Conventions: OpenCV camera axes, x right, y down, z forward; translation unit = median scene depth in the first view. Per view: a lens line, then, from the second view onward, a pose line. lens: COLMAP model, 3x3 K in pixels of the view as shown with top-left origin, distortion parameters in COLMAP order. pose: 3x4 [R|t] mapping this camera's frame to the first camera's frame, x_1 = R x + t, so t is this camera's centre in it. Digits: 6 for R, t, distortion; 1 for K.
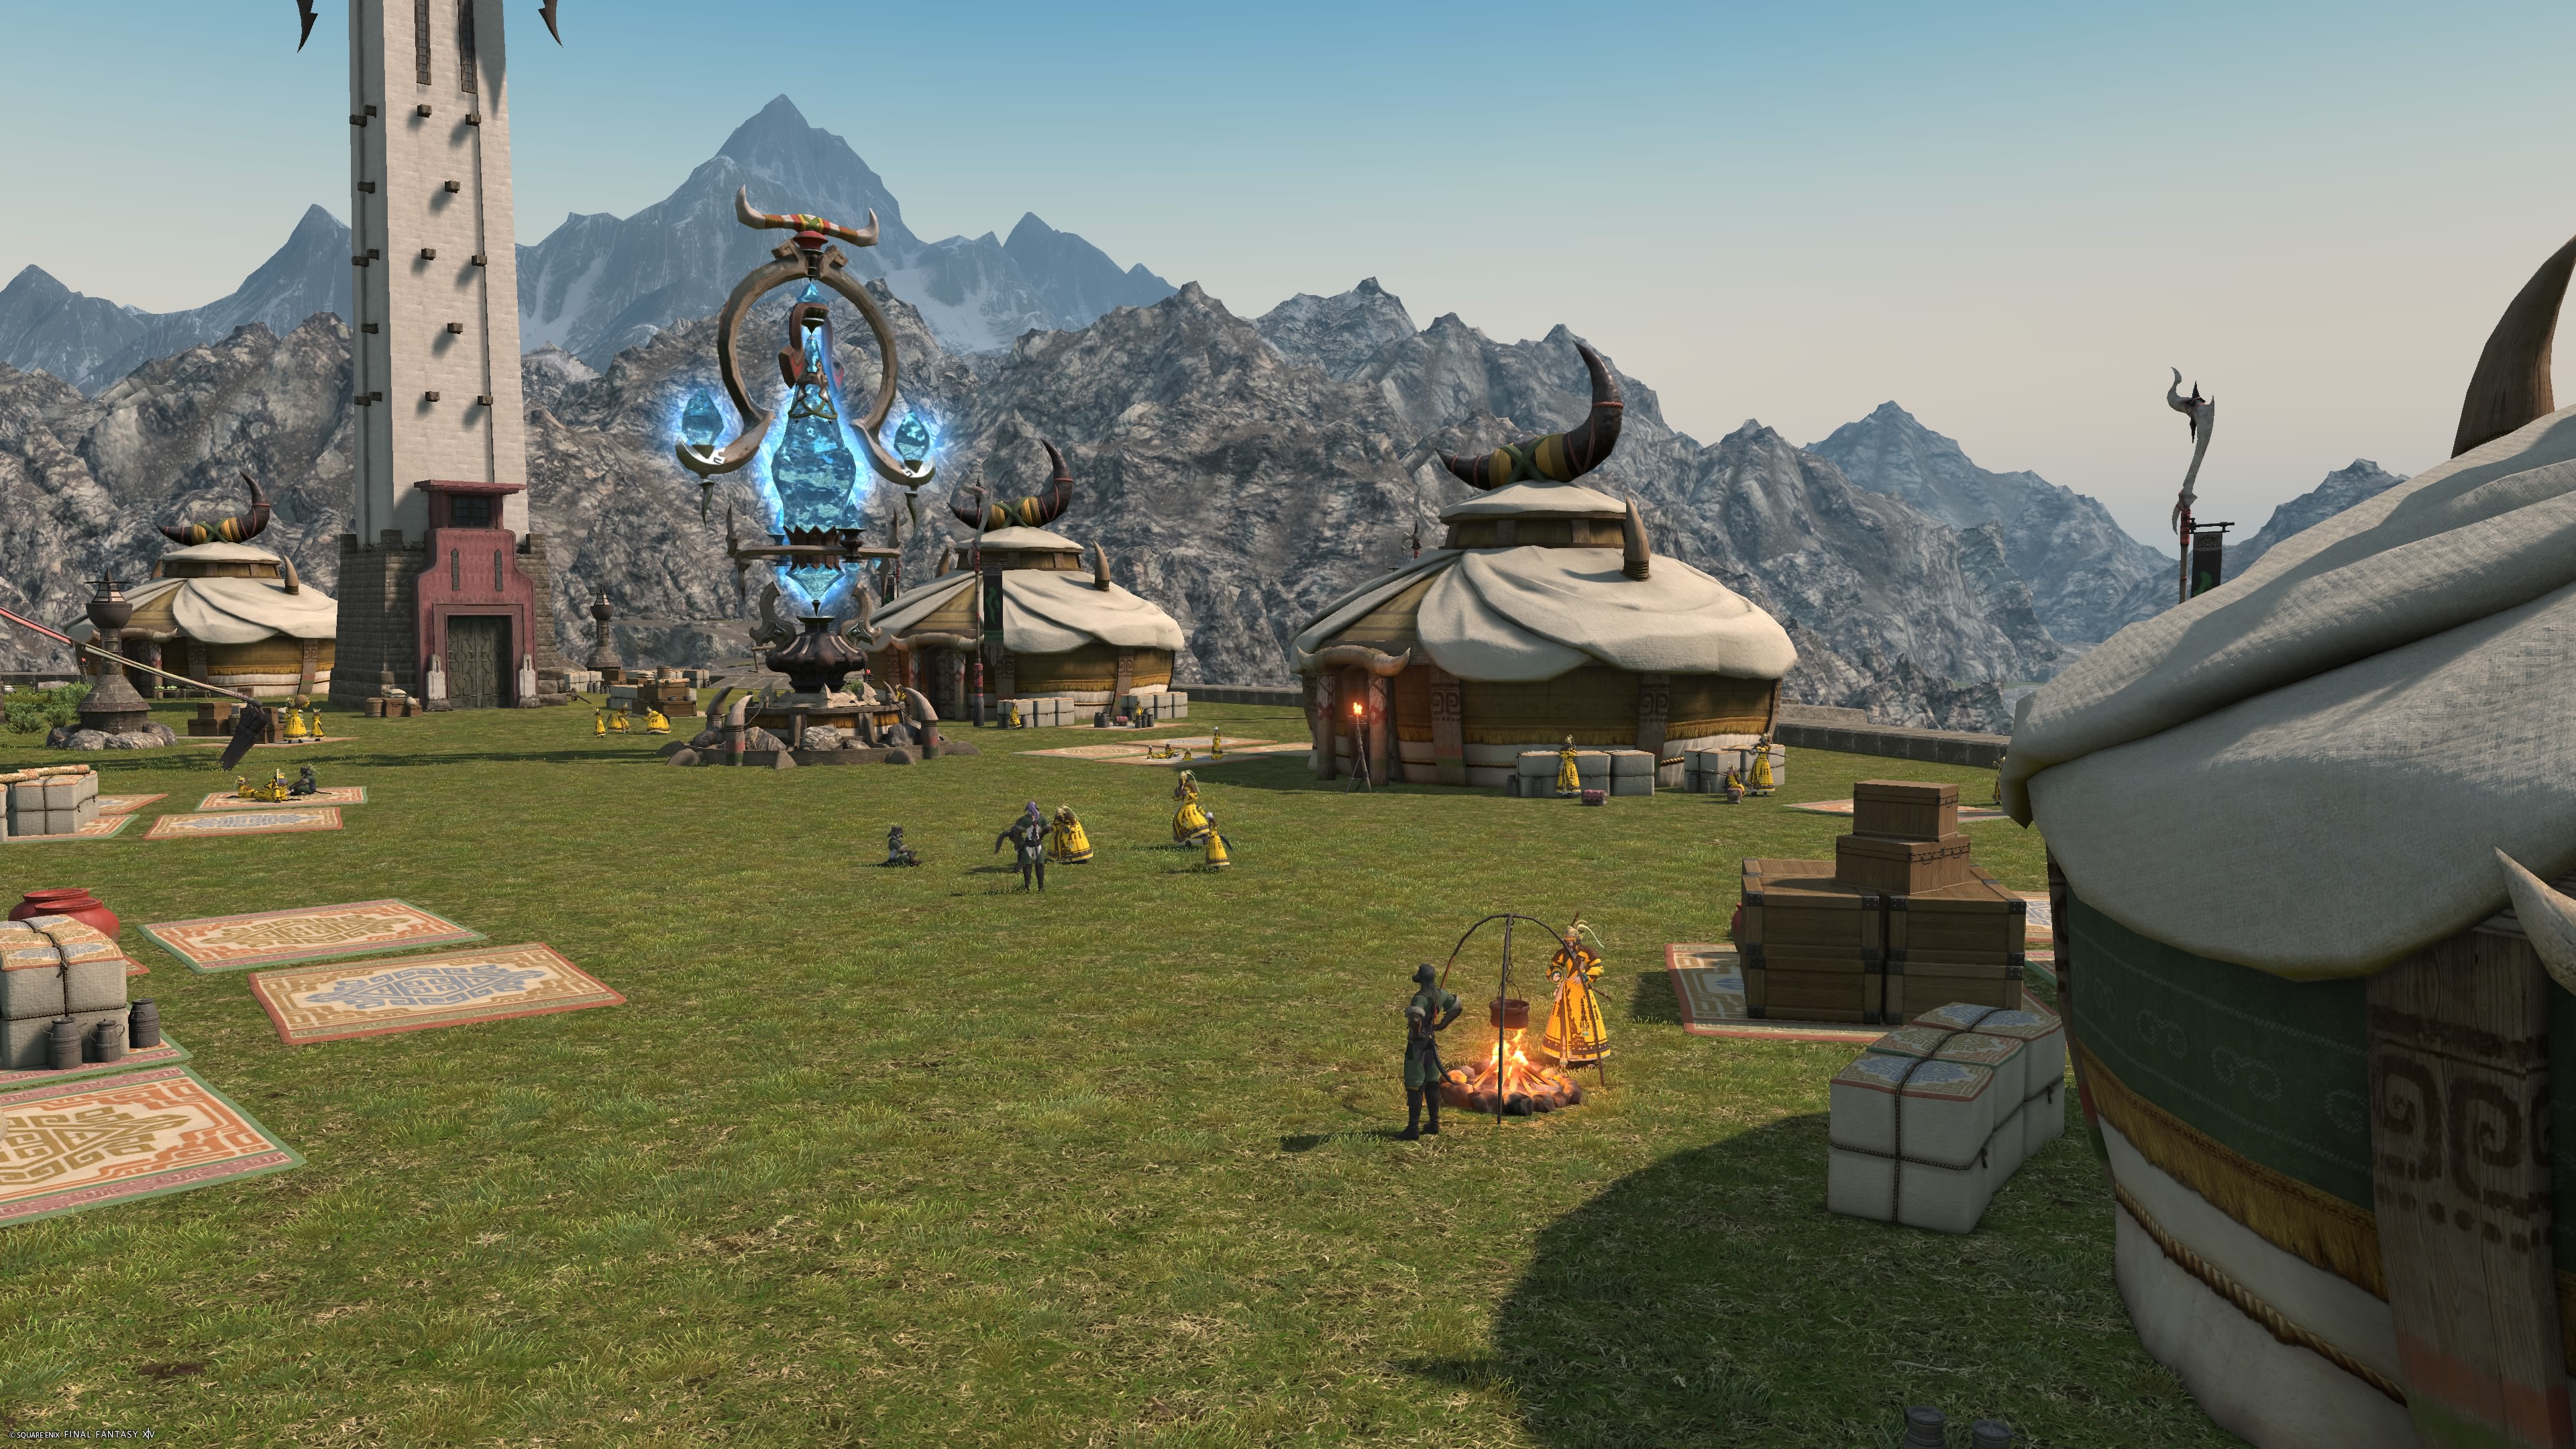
lens RADIAL K [[1762.5, 0, 1288.0], [0, 1762.5, 724.5], [0, 0, 1]] dist [-0.000594, 0.000597]
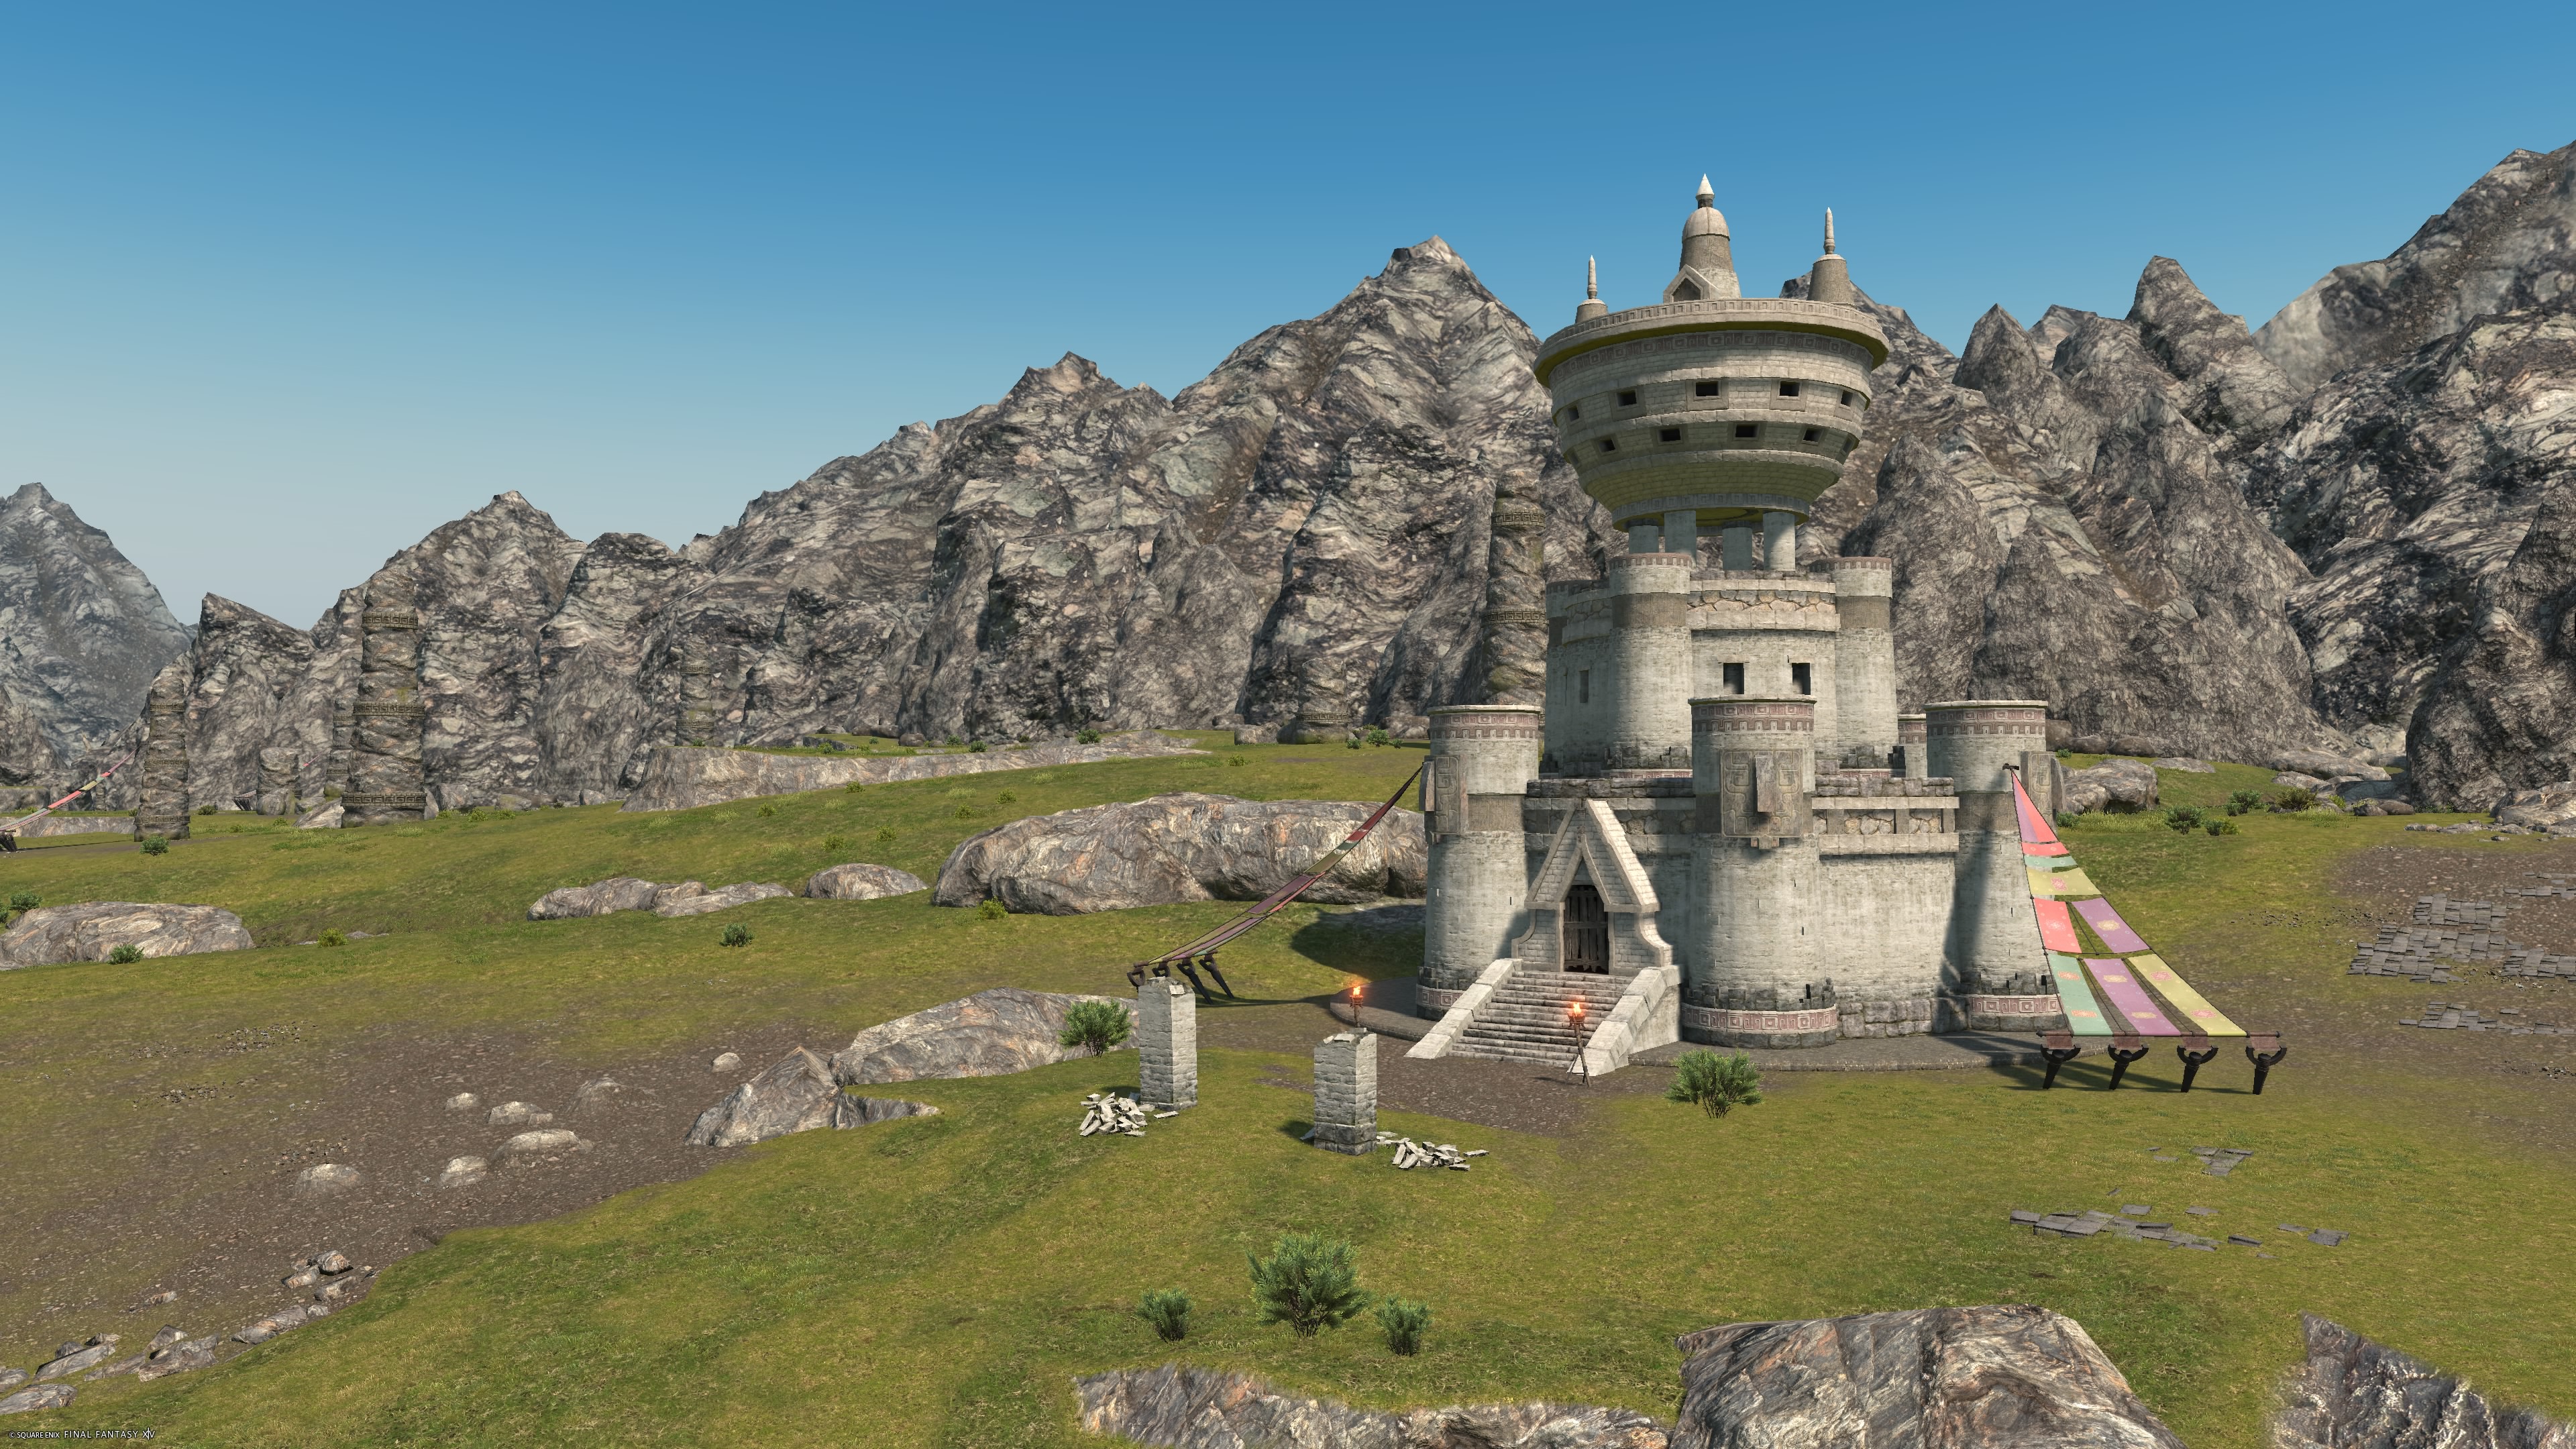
lens RADIAL K [[1762.5, 0, 1288.0], [0, 1762.5, 724.5], [0, 0, 1]] dist [-0.000594, 0.000597]
pose [[0.479954, -0.035086, -0.876592, -0.314636], [-0.056933, 0.995848, -0.071031, 0.018933], [0.875444, 0.083998, 0.475964, 0.441973]]
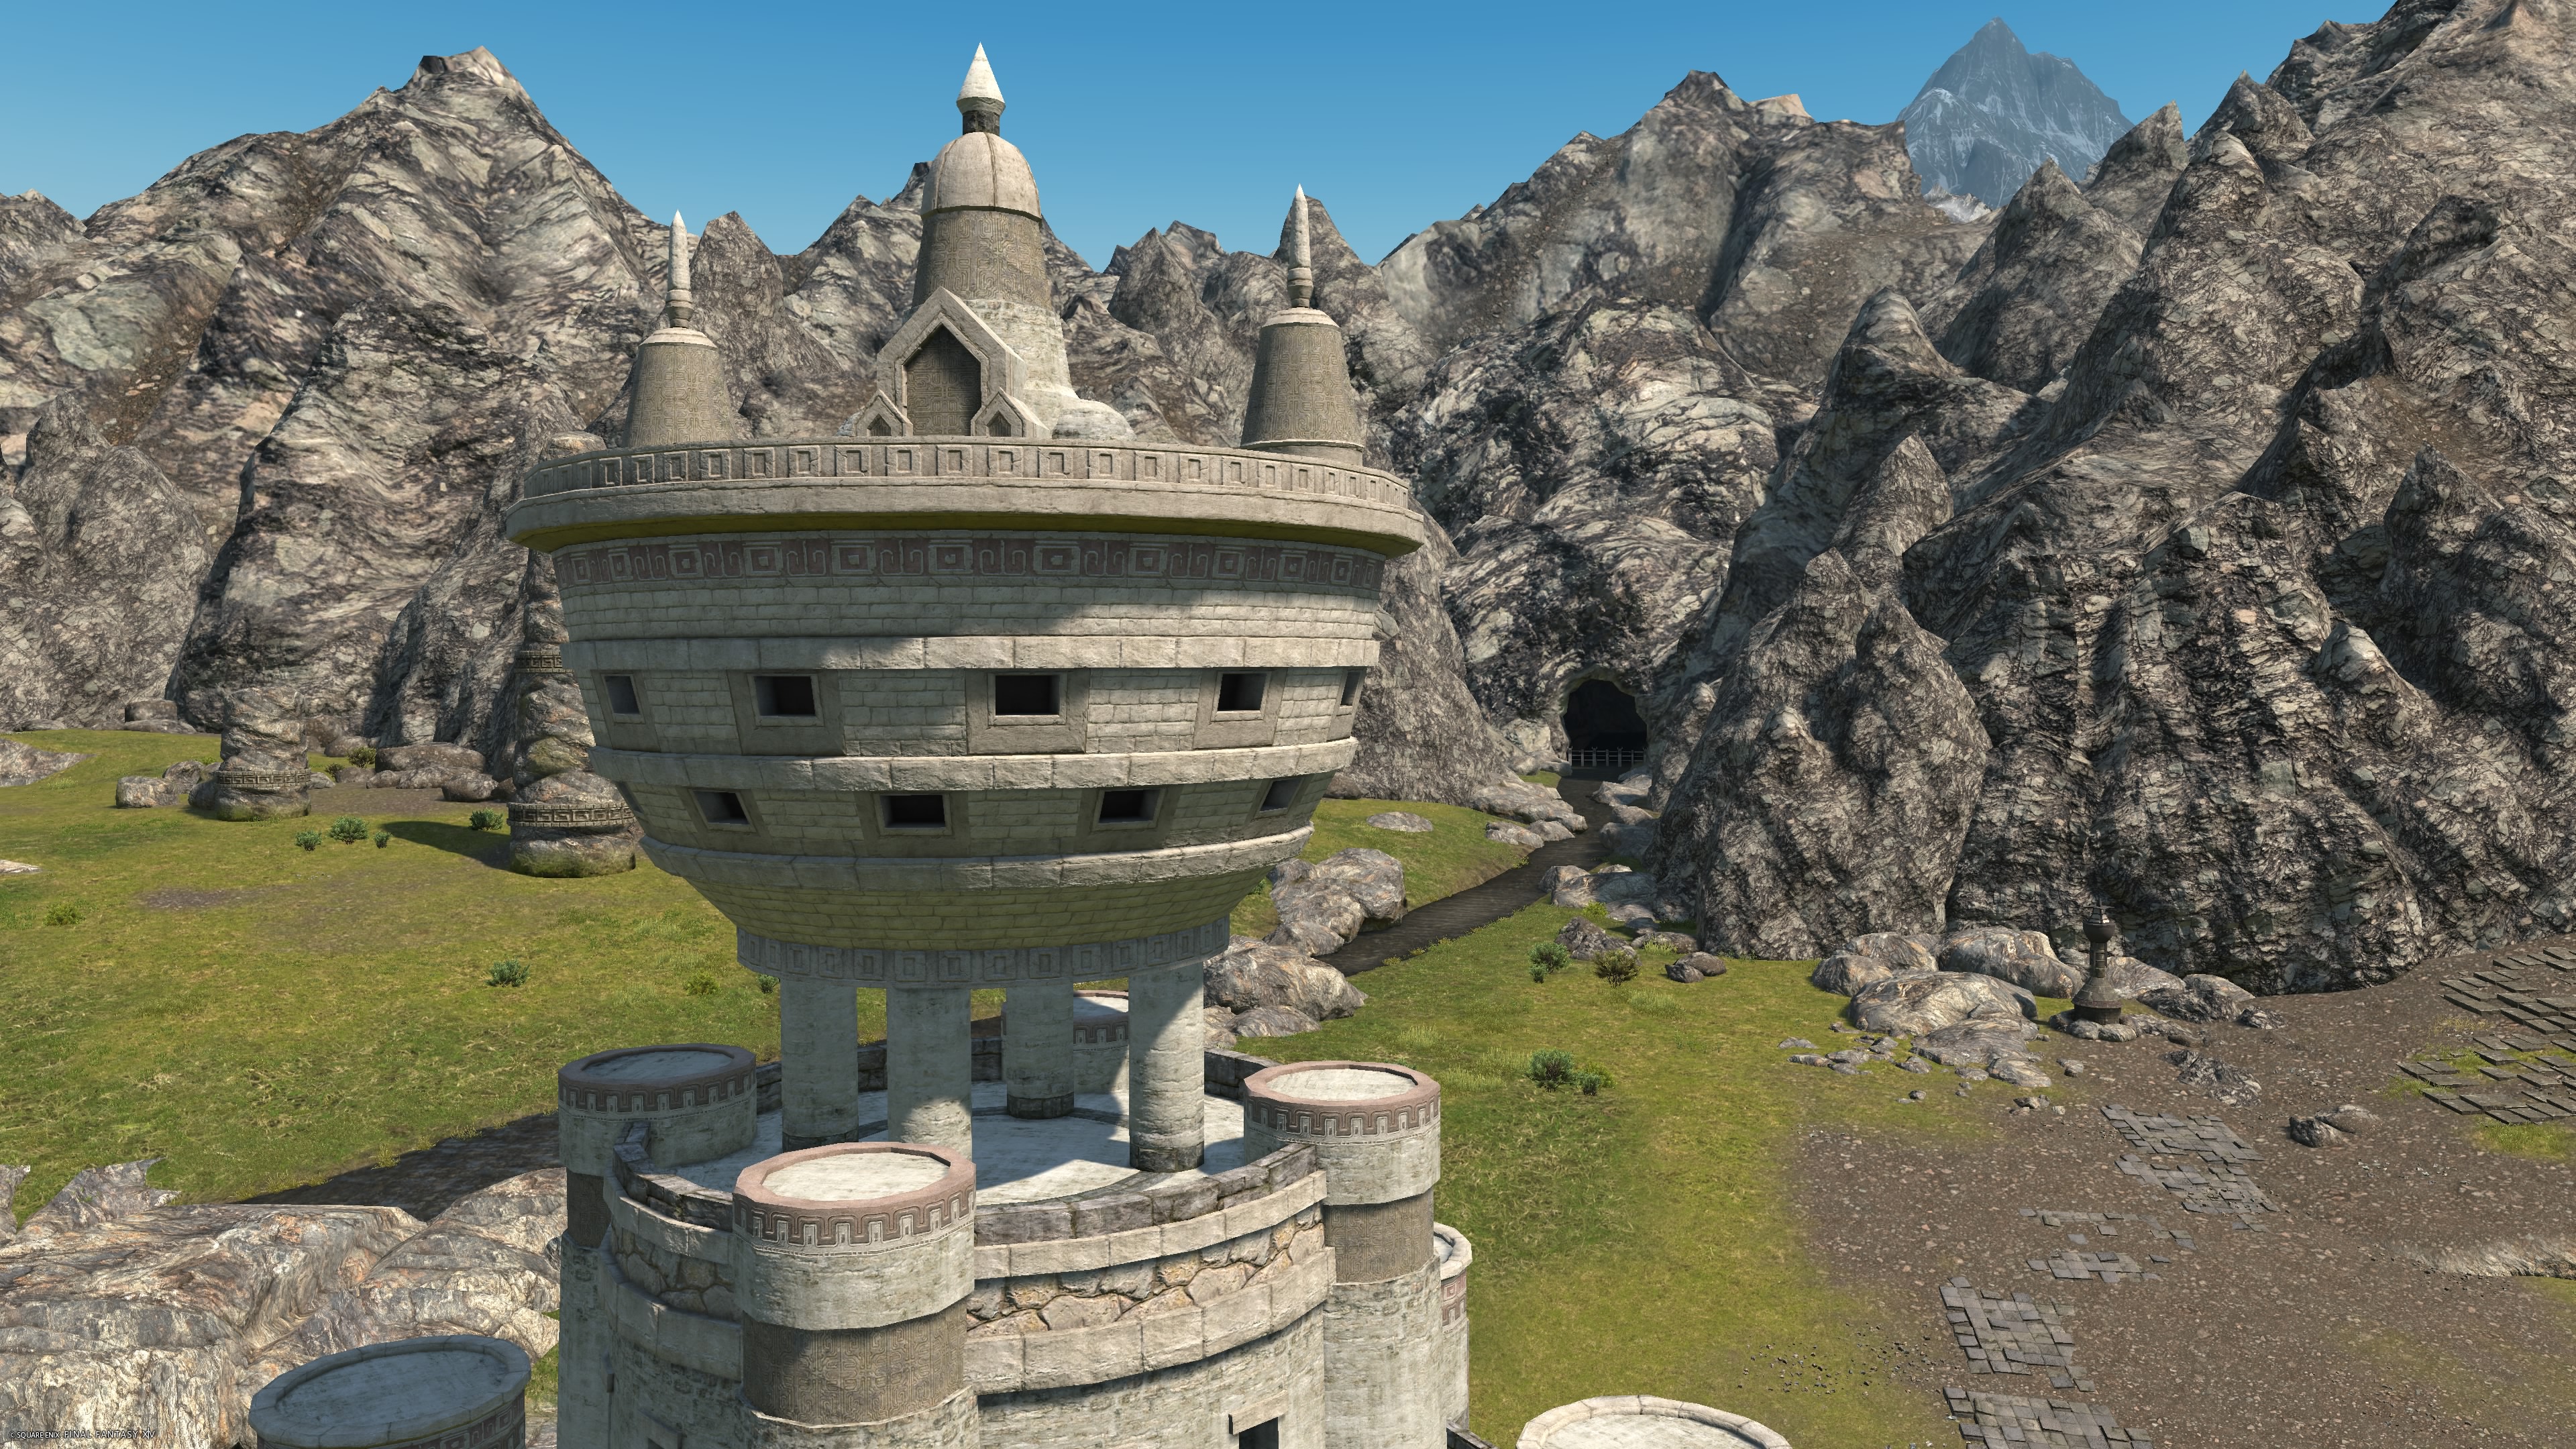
lens RADIAL K [[1762.5, 0, 1288.0], [0, 1762.5, 724.5], [0, 0, 1]] dist [-0.000594, 0.000597]
pose [[0.839450, 0.018189, -0.543133, -0.365290], [-0.034988, 0.999175, -0.020615, -0.006335], [0.542310, 0.036308, 0.839393, 0.481240]]
